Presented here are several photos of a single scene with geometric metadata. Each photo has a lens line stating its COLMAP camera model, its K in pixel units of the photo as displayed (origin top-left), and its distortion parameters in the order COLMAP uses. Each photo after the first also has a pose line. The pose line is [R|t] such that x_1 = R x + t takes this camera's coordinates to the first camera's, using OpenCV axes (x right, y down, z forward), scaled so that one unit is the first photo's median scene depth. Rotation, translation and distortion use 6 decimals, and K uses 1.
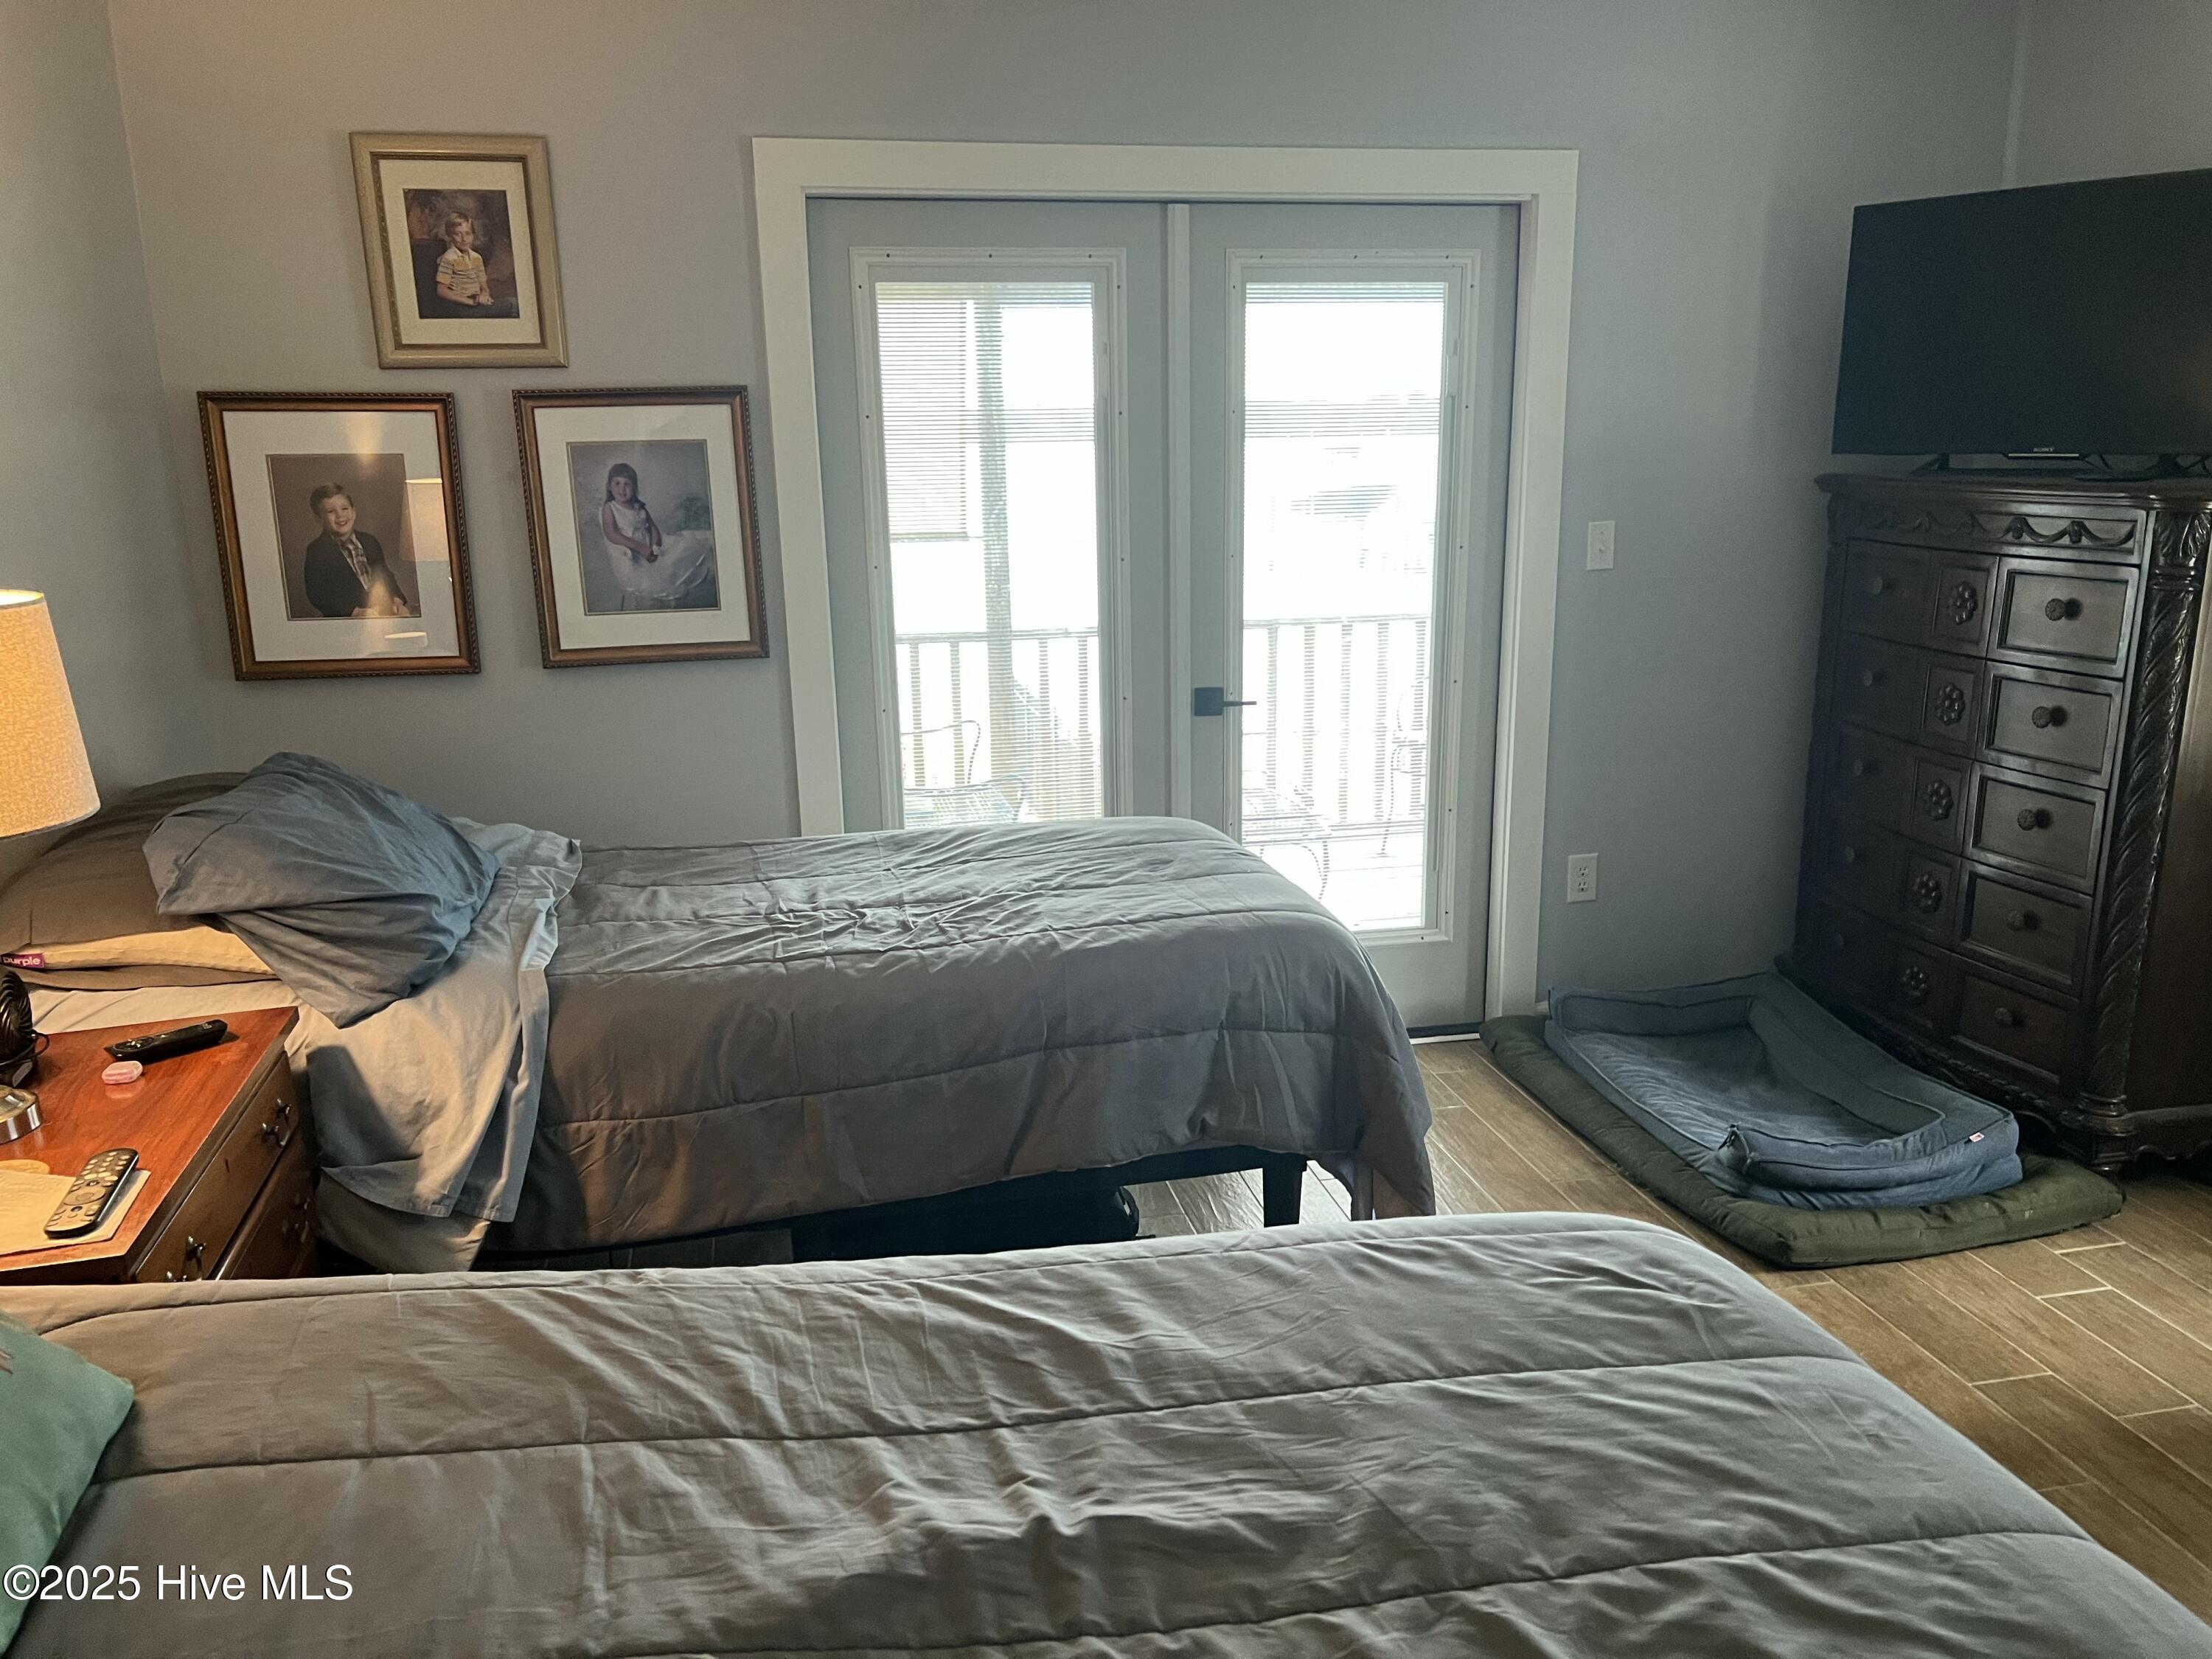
lens RADIAL K [[1658.6, 0, 1108.5], [0, 1658.6, 837.3], [0, 0, 1]] dist [0.040880, -0.037364]
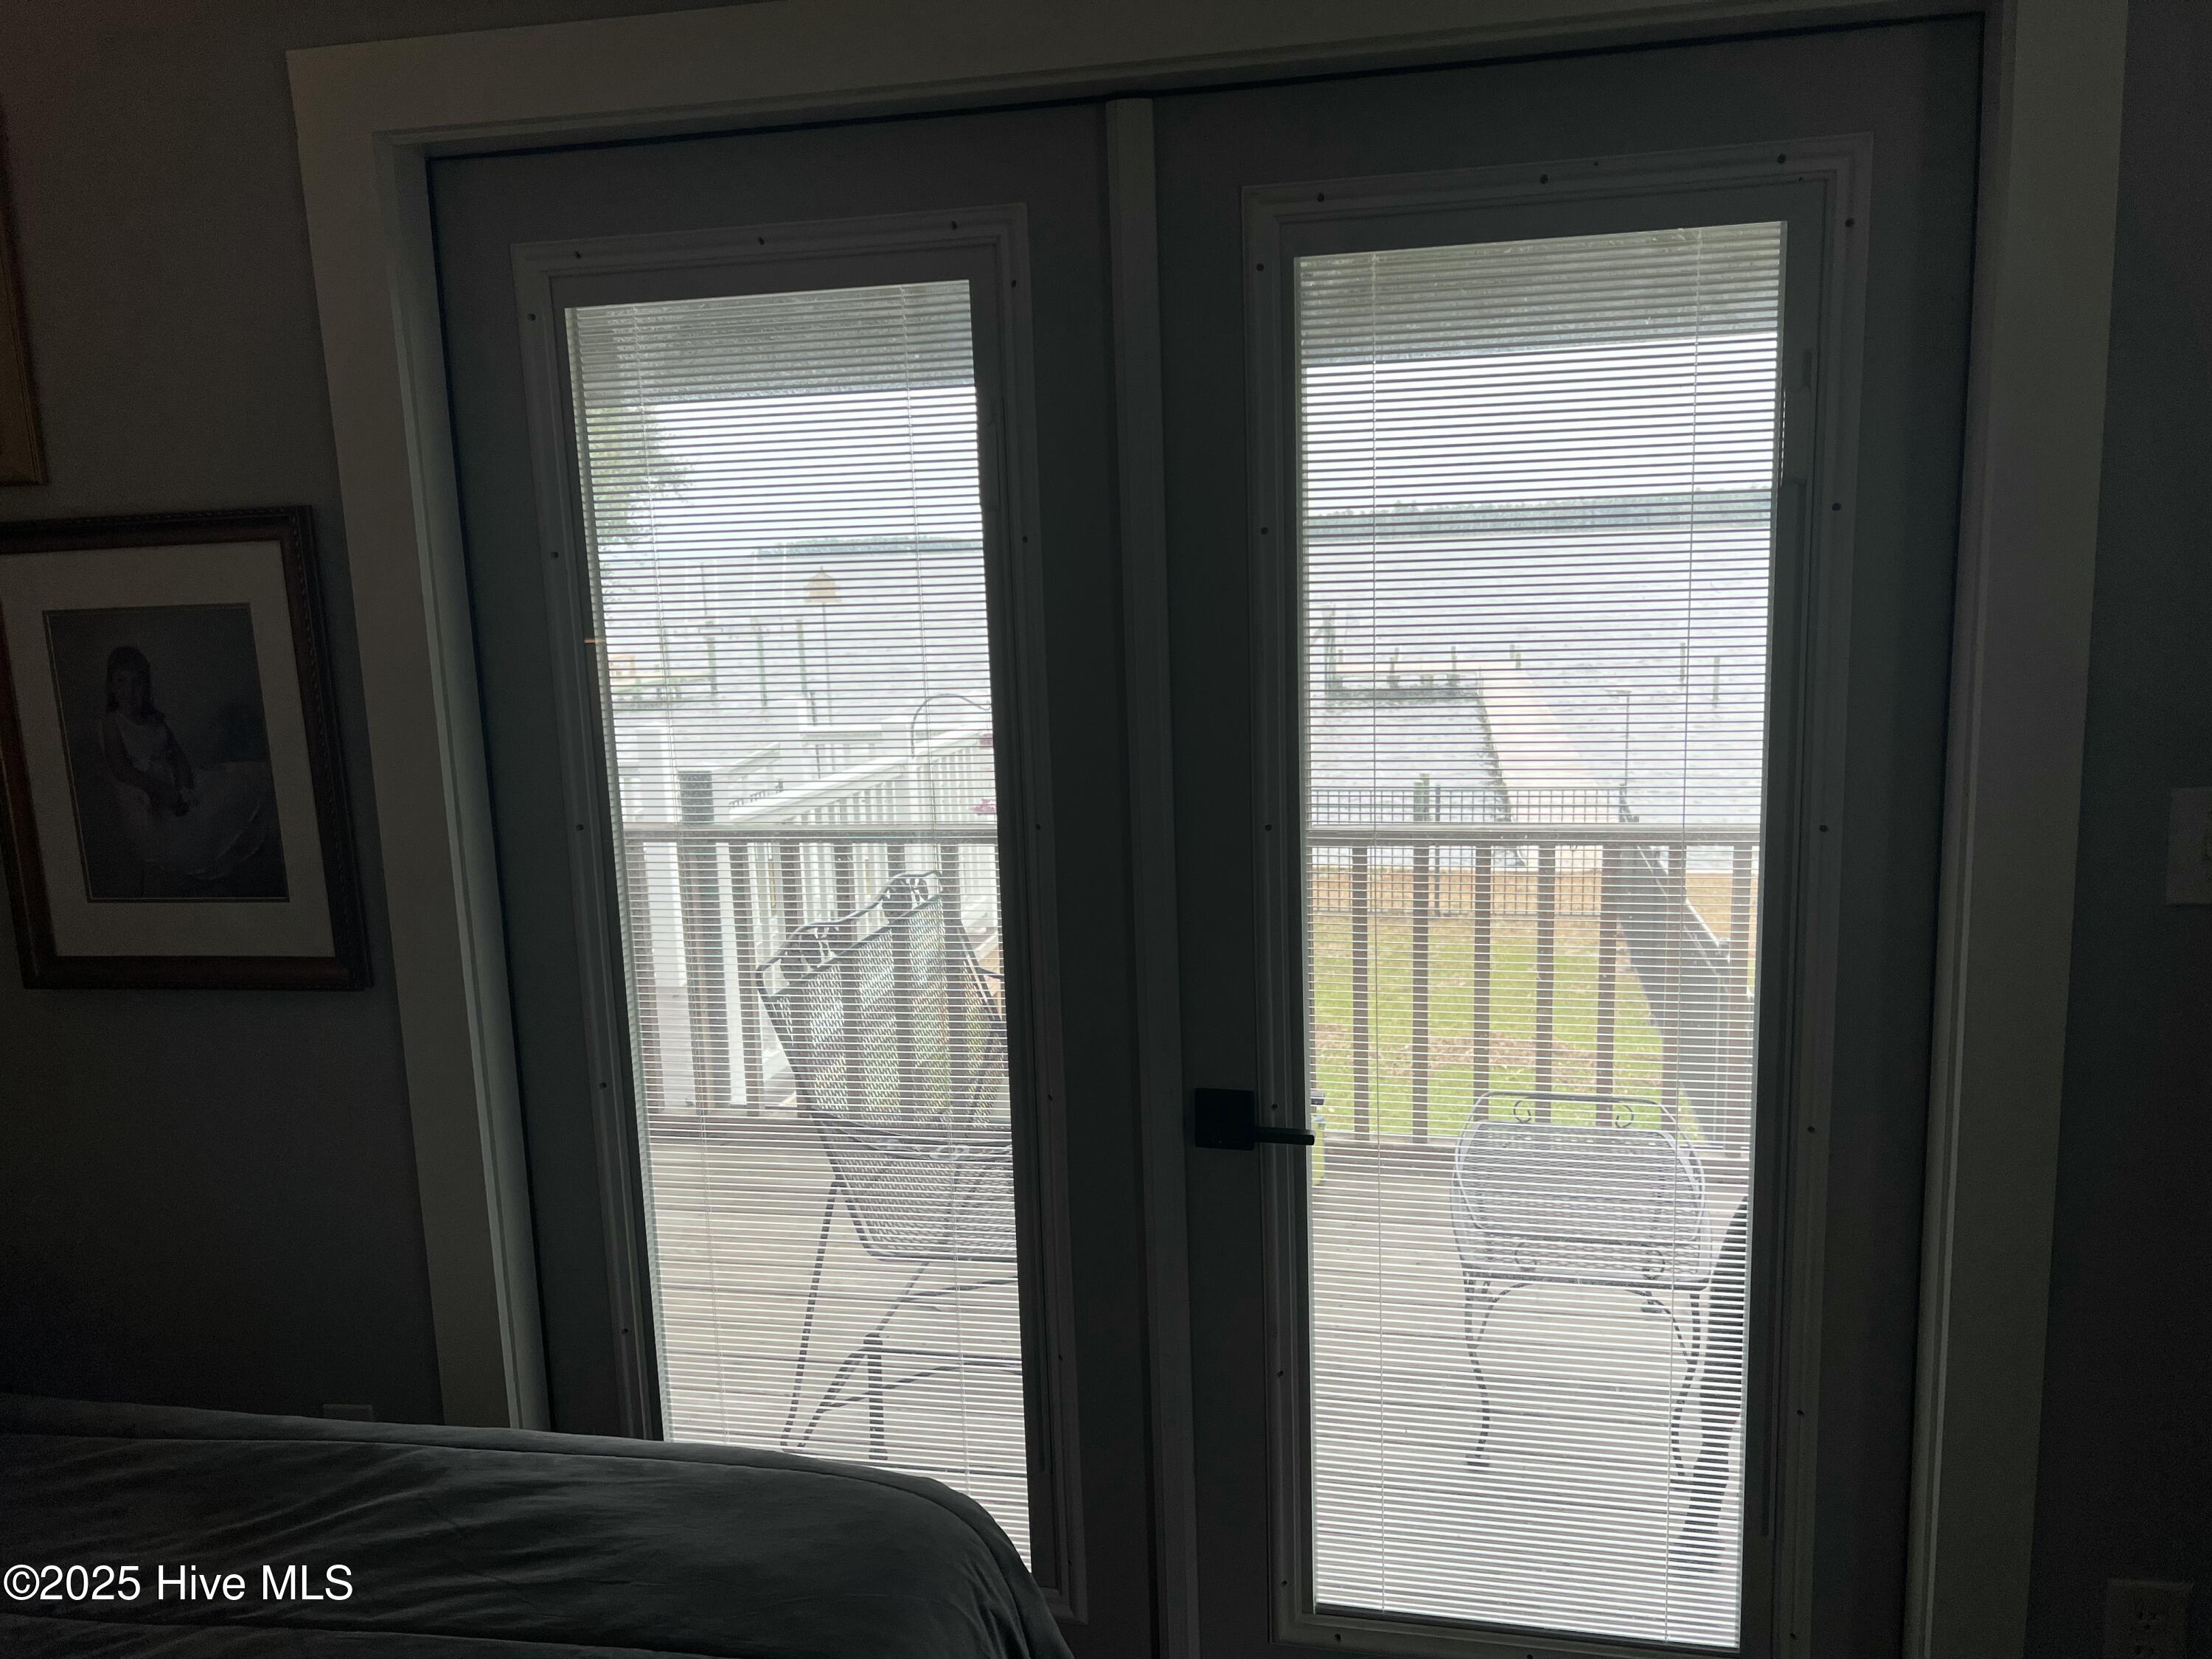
lens RADIAL K [[1658.6, 0, 1098.2], [0, 1658.6, 825.7], [0, 0, 1]] dist [0.040880, -0.037364]
pose [[0.911194, 0.053294, -0.408517, 0.246867], [-0.075956, 0.996331, -0.039442, -0.163283], [0.404916, 0.066969, 0.911898, 0.606553]]
